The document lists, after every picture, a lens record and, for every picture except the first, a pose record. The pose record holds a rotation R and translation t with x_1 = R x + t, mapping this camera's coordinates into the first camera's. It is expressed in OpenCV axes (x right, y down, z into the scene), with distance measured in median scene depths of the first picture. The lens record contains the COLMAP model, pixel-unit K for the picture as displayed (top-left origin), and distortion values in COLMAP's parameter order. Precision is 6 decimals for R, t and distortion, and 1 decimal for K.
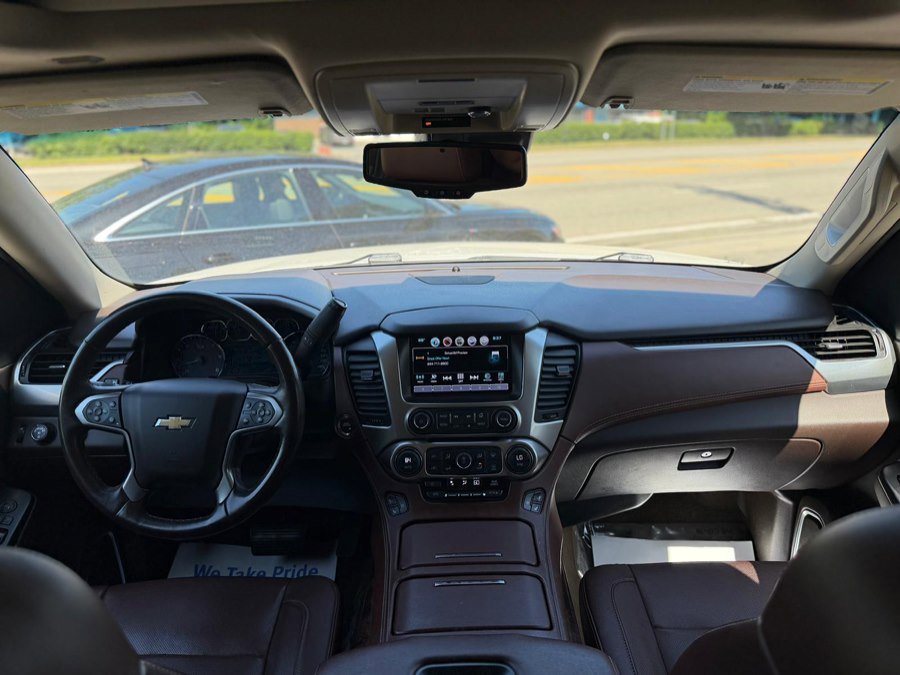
lens RADIAL K [[644.9, 0, 445.7], [0, 644.9, 335.1], [0, 0, 1]] dist [0.013289, -0.028713]
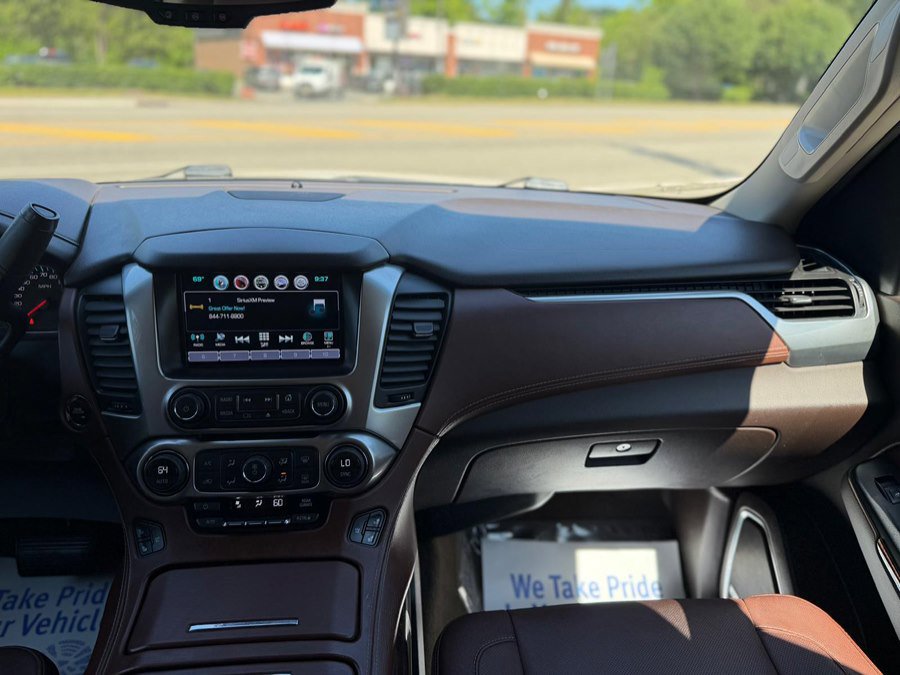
lens RADIAL K [[644.9, 0, 457.1], [0, 644.9, 334.6], [0, 0, 1]] dist [0.013289, -0.028713]
pose [[0.993214, 0.010669, 0.115807, 0.139873], [-0.018332, 0.997697, 0.065310, 0.015759], [-0.114844, -0.066990, 0.991122, 0.330253]]
